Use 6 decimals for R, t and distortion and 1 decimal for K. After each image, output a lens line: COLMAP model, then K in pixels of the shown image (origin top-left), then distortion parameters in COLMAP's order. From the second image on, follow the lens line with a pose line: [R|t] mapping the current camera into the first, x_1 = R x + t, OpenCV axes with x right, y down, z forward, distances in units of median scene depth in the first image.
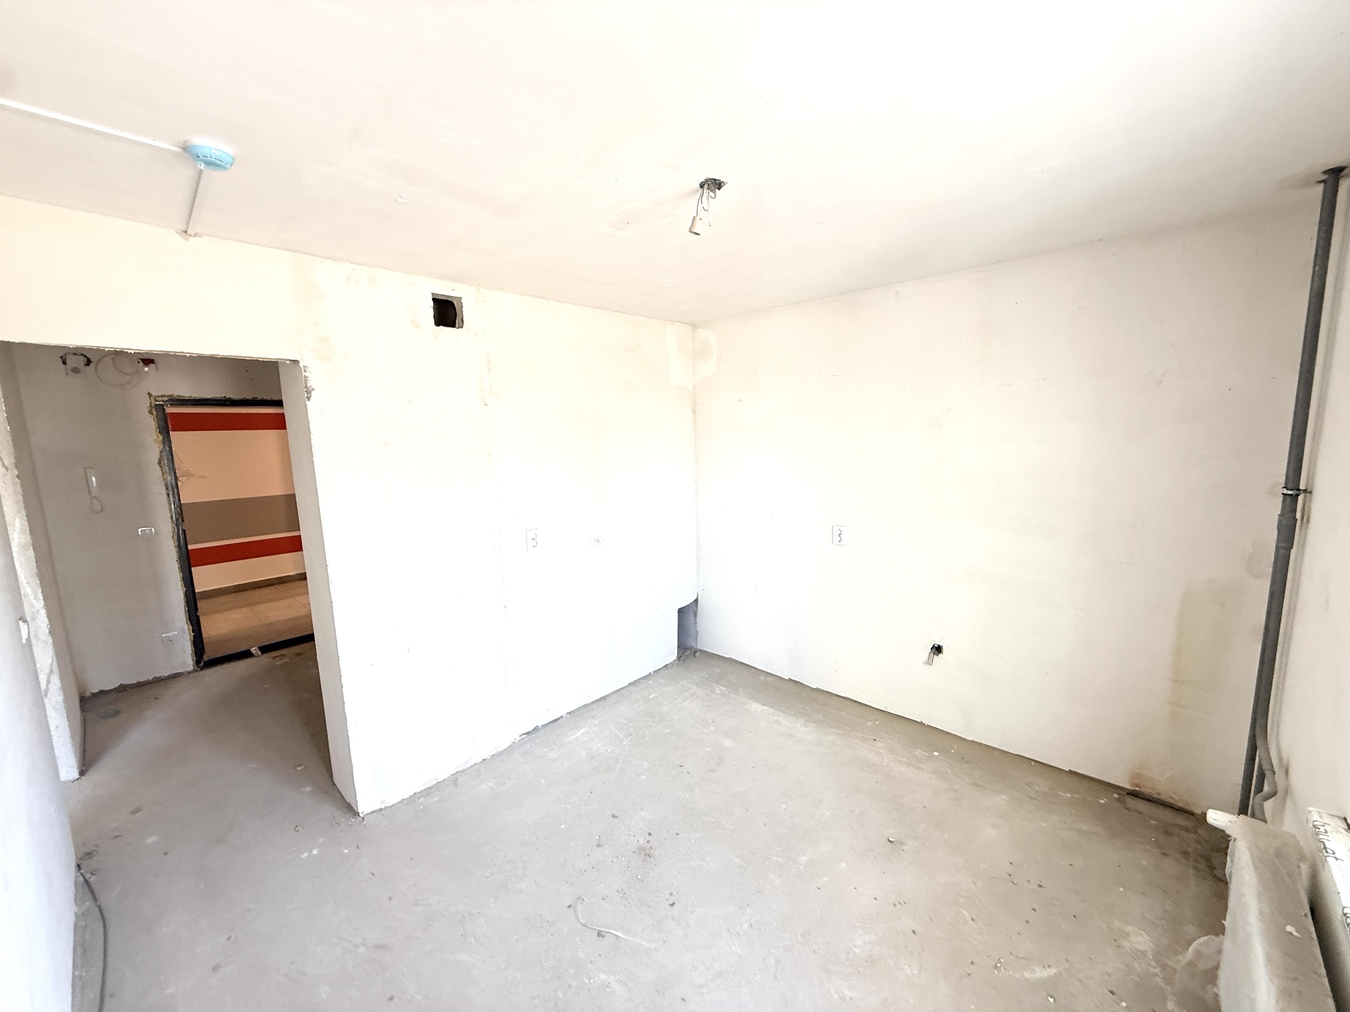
lens RADIAL K [[538.6, 0, 674.7], [0, 538.6, 509.6], [0, 0, 1]] dist [0.003411, -0.000251]
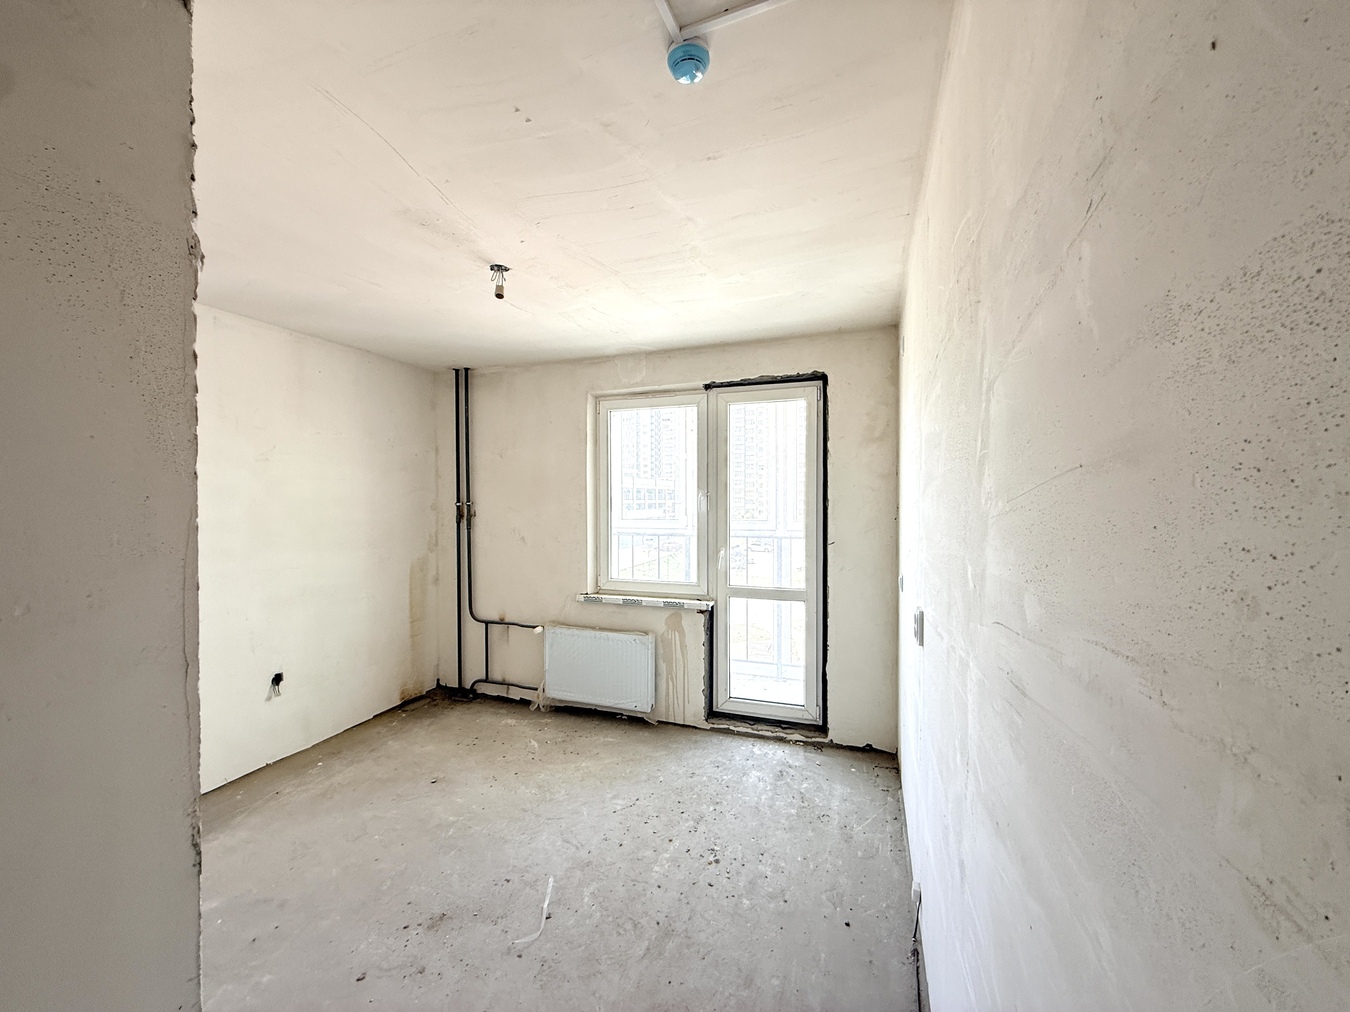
lens RADIAL K [[538.6, 0, 672.4], [0, 538.6, 502.5], [0, 0, 1]] dist [0.003411, -0.000251]
pose [[-0.388865, 0.021505, 0.921044, -0.937591], [0.146537, 0.988444, 0.038789, 0.000123], [-0.909566, 0.150051, -0.387523, 0.834968]]
